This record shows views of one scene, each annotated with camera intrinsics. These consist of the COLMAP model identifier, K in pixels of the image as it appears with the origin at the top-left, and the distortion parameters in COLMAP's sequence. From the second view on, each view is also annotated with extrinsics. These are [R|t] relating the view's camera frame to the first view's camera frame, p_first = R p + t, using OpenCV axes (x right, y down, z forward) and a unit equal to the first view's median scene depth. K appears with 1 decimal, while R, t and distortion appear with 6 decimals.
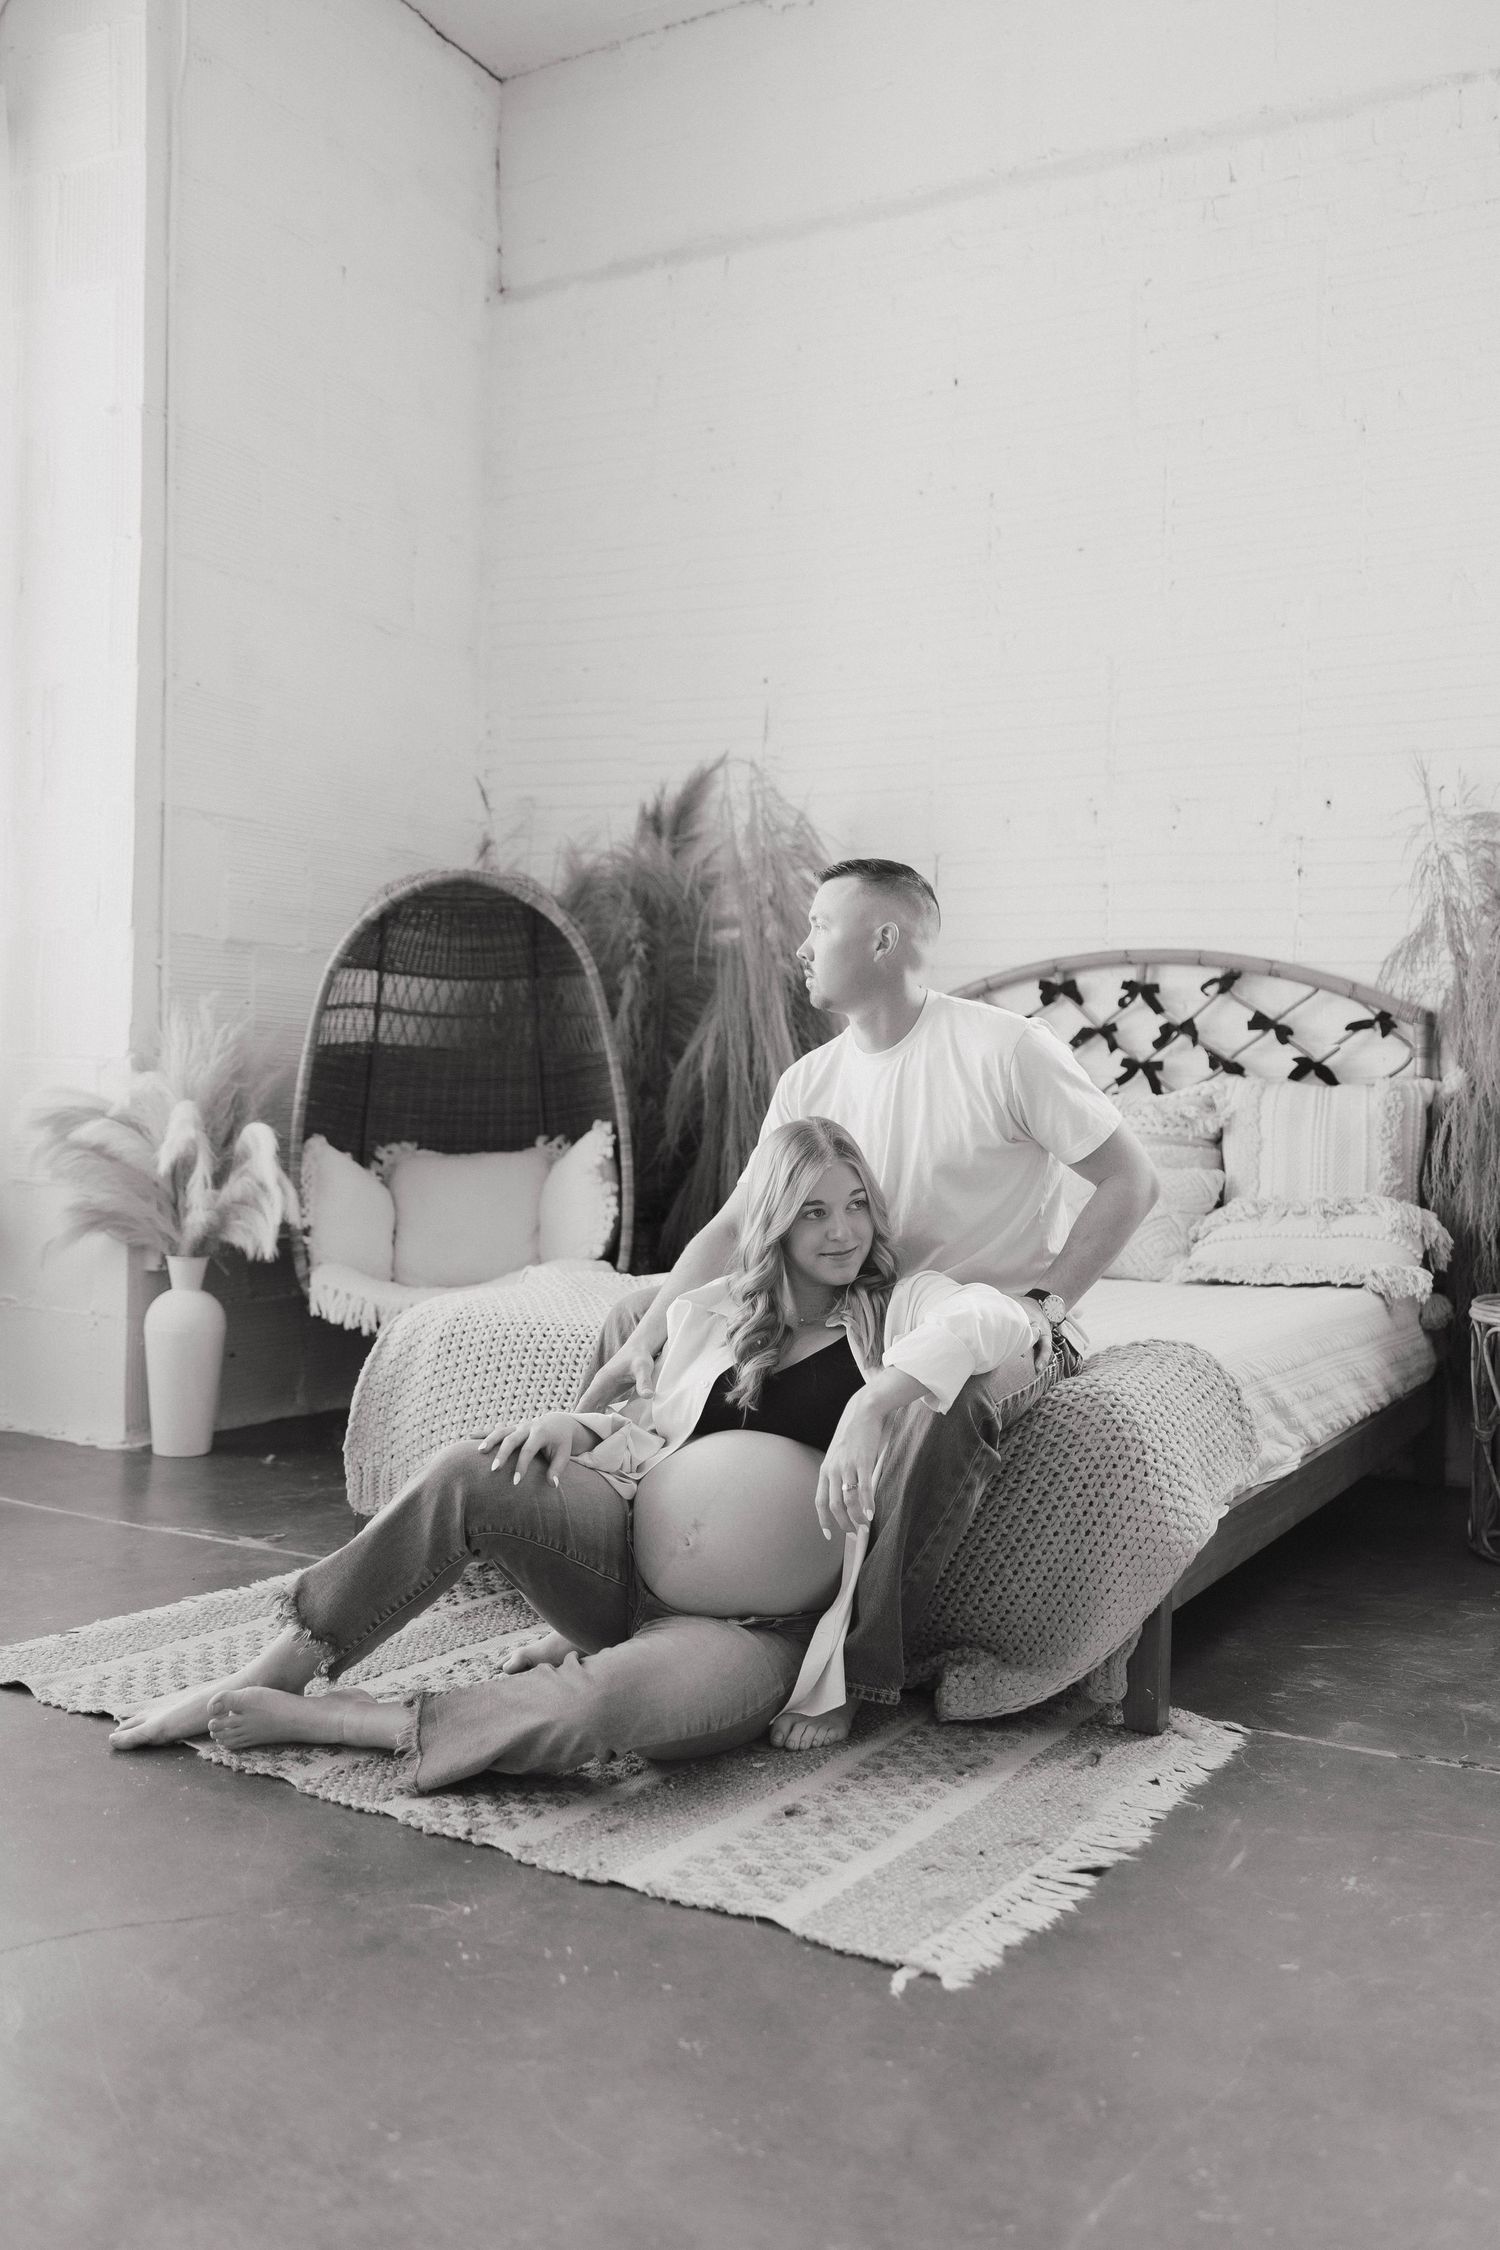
lens RADIAL K [[1932.5, 0, 746.8], [0, 1932.5, 1140.7], [0, 0, 1]] dist [0.001921, 0.013611]
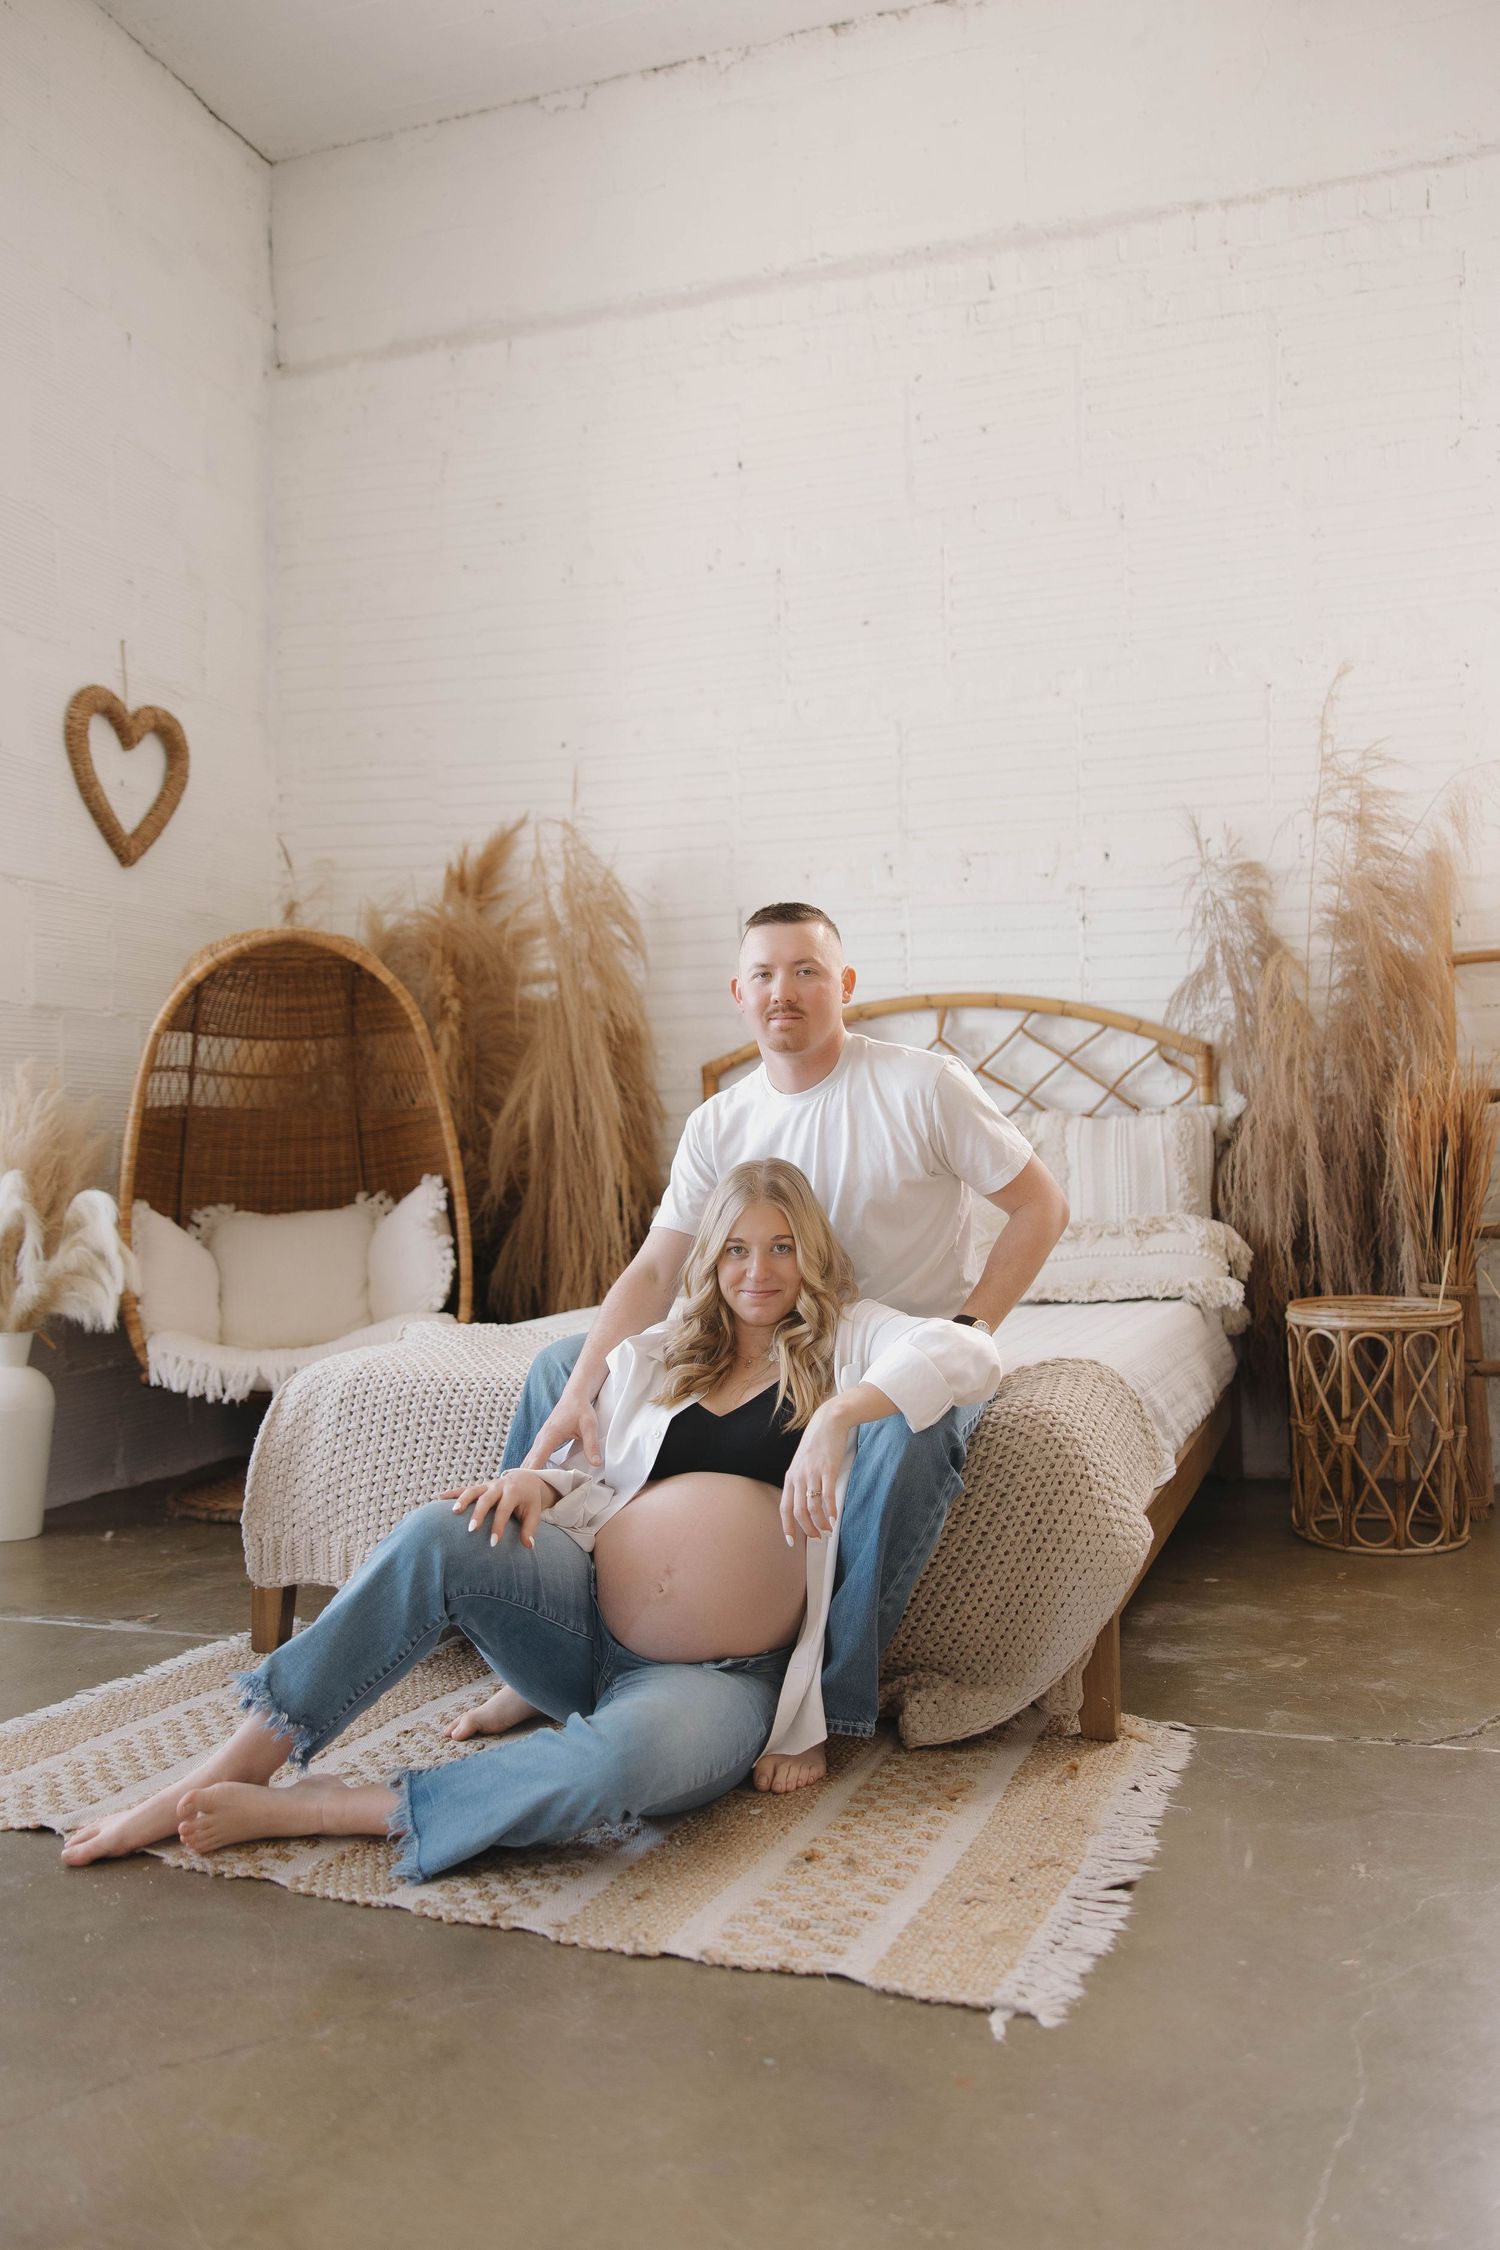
lens RADIAL K [[1804.4, 0, 751.5], [0, 1804.4, 1126.8], [0, 0, 1]] dist [0.003847, 0.015716]
pose [[0.983418, -0.035439, 0.177858, -0.089717], [0.041409, 0.998693, -0.029966, -0.000118], [-0.176564, 0.036834, 0.983600, 0.046103]]
